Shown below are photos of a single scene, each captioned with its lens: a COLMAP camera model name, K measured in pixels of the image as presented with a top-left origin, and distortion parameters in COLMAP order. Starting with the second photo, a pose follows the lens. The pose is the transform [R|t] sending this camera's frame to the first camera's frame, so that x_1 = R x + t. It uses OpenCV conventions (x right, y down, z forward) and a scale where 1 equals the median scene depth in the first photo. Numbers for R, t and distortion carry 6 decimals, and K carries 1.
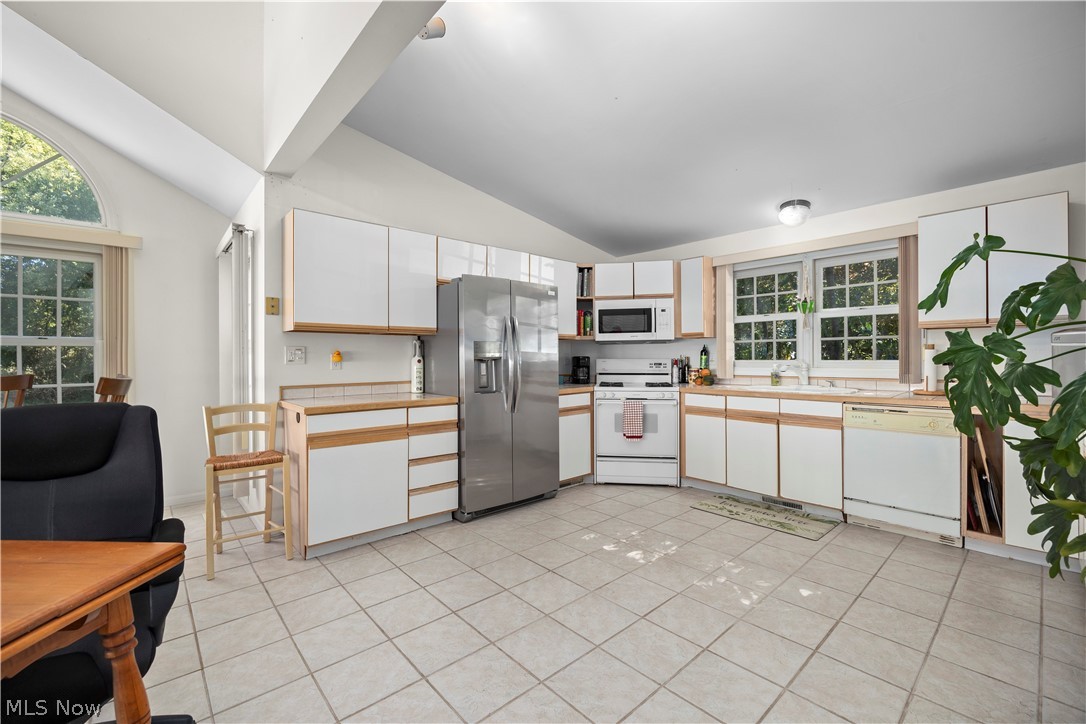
lens RADIAL K [[461.0, 0, 537.6], [0, 461.0, 354.9], [0, 0, 1]] dist [-0.009644, 0.000400]
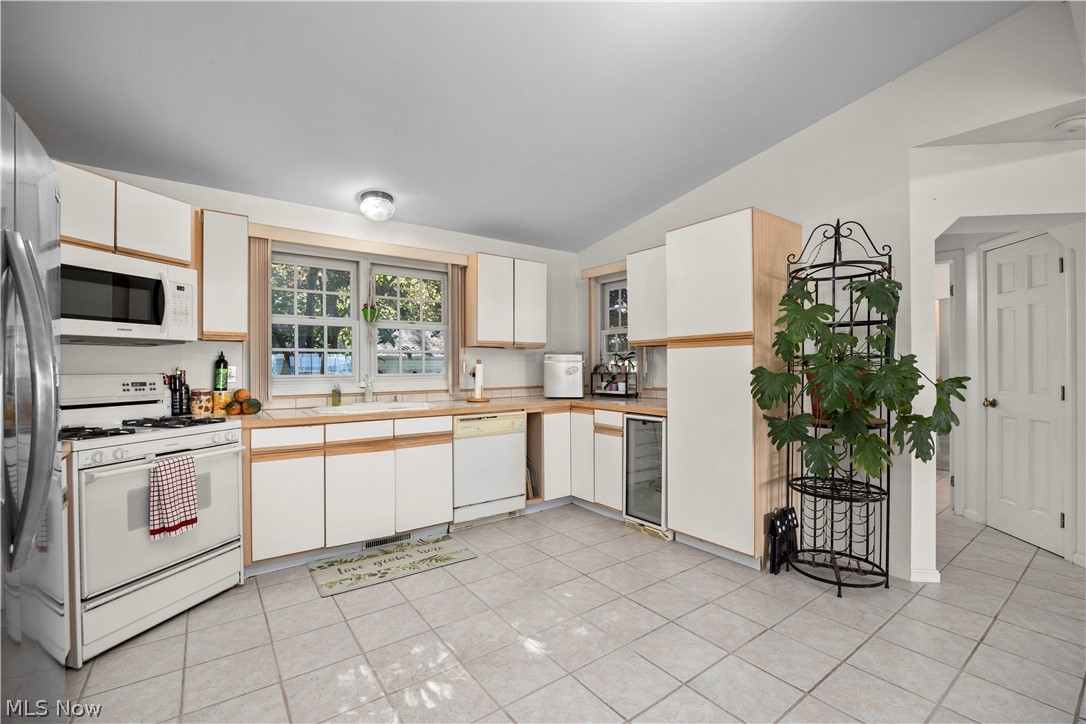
lens RADIAL K [[476.5, 0, 536.4], [0, 476.5, 364.1], [0, 0, 1]] dist [-0.020063, -0.000254]
pose [[0.076289, 0.006398, 0.997065, -0.311368], [-0.005156, 0.999969, -0.006022, -0.003409], [-0.997072, -0.004681, 0.076320, 0.614385]]
